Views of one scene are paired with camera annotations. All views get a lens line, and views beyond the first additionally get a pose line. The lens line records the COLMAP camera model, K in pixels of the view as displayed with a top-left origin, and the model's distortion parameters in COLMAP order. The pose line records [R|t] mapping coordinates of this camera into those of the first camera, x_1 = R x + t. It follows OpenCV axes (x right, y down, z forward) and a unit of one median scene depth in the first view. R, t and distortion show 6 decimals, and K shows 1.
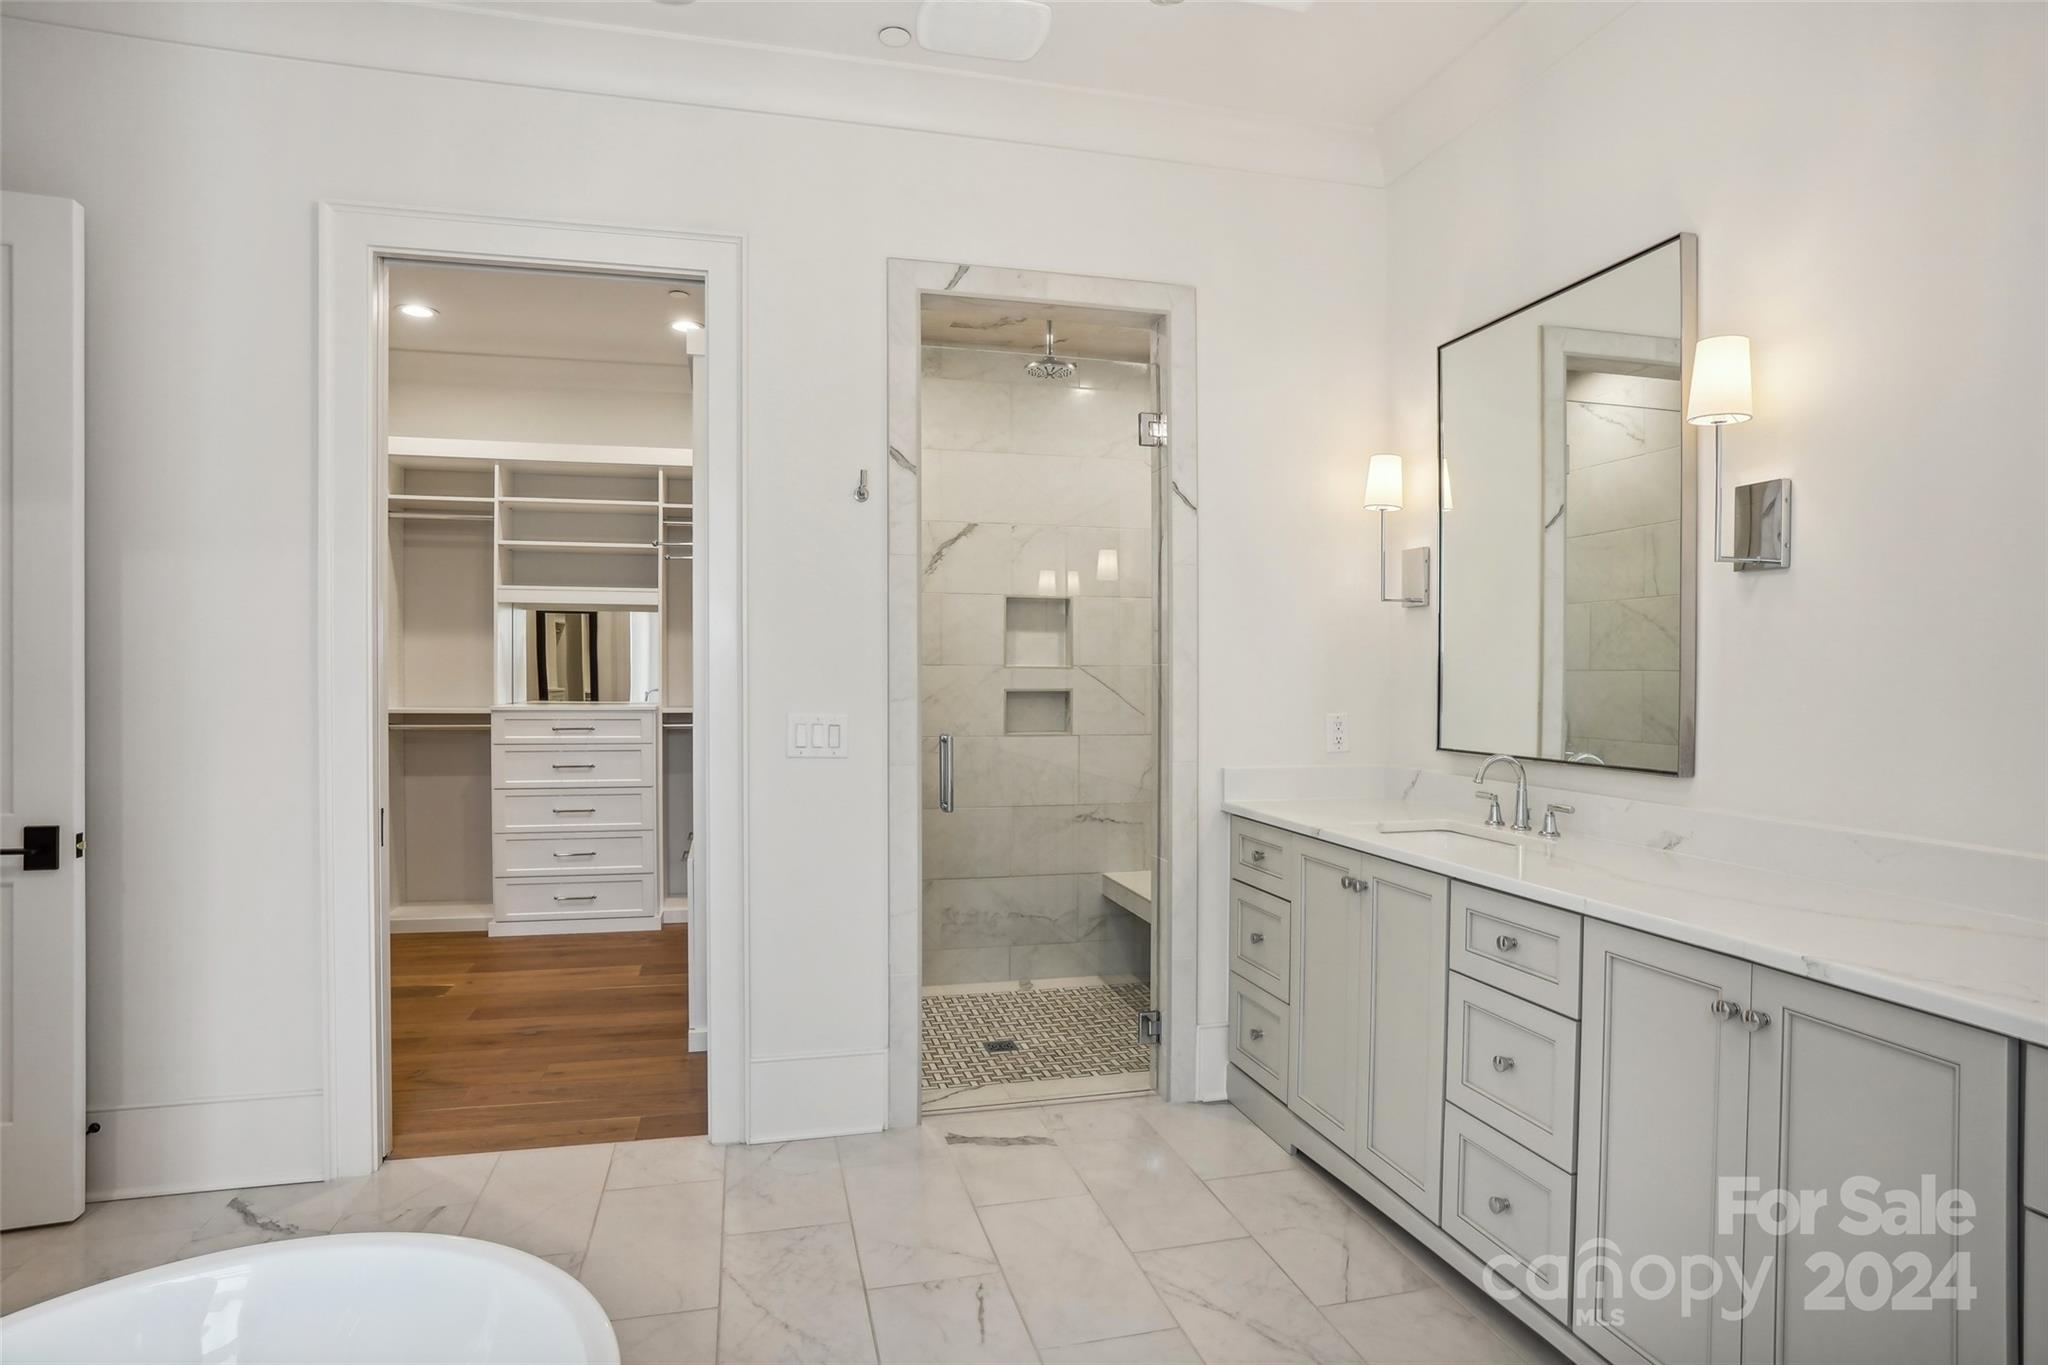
lens RADIAL K [[1092.2, 0, 1022.3], [0, 1092.2, 696.8], [0, 0, 1]] dist [-0.035879, 0.000490]
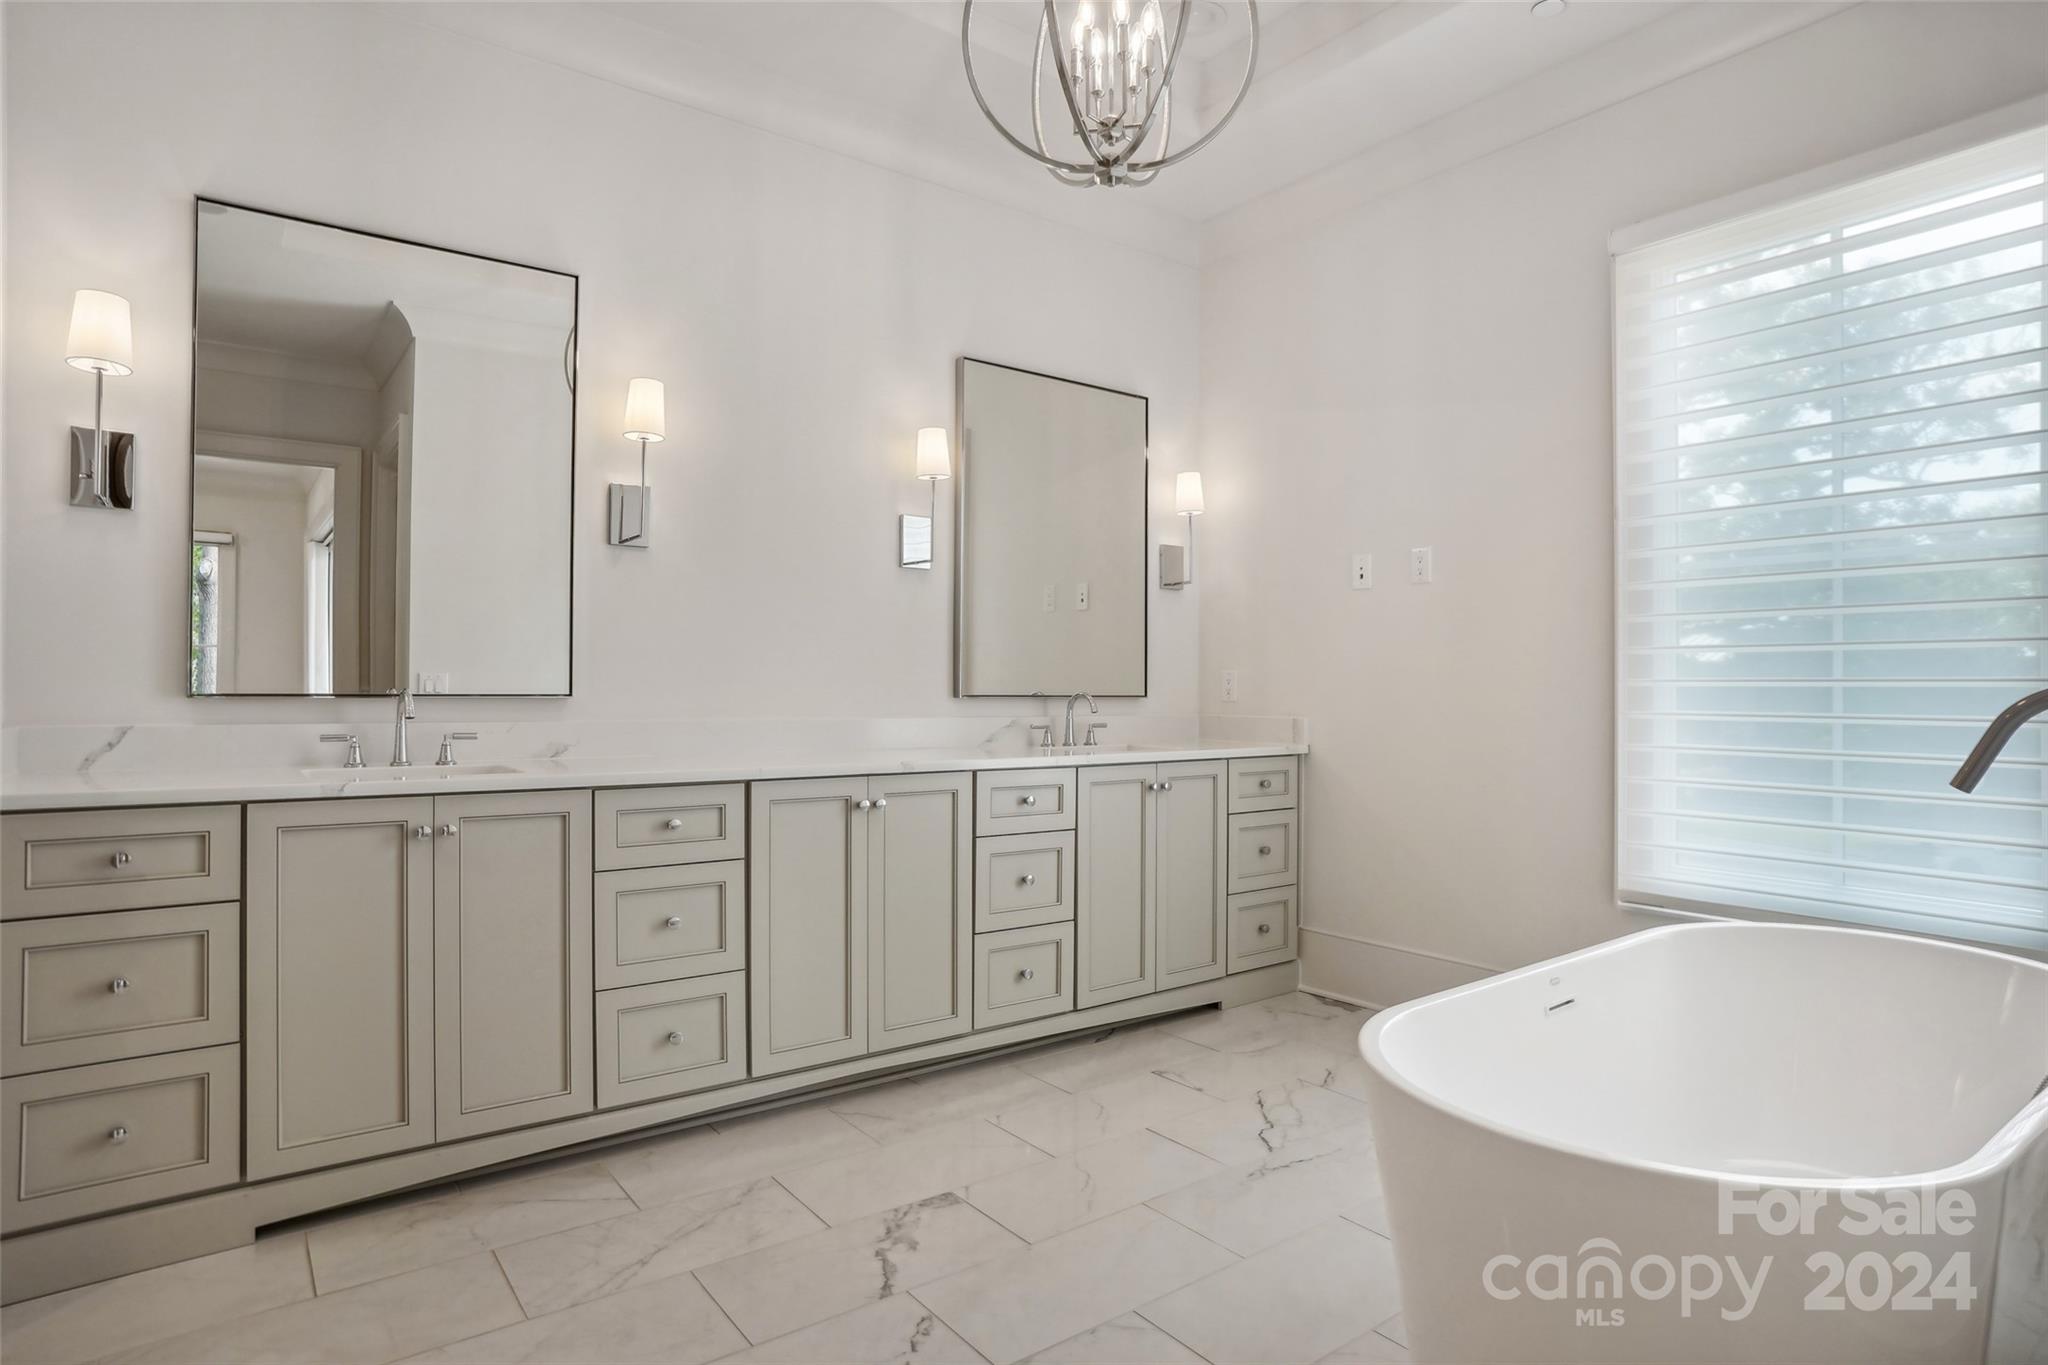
lens RADIAL K [[1092.2, 0, 1022.2], [0, 1092.2, 682.1], [0, 0, 1]] dist [-0.035879, 0.000490]
pose [[-0.392836, 0.003840, 0.919600, -0.702679], [0.008839, 0.999961, -0.000400, 0.054597], [-0.919566, 0.007971, -0.392855, 0.908346]]
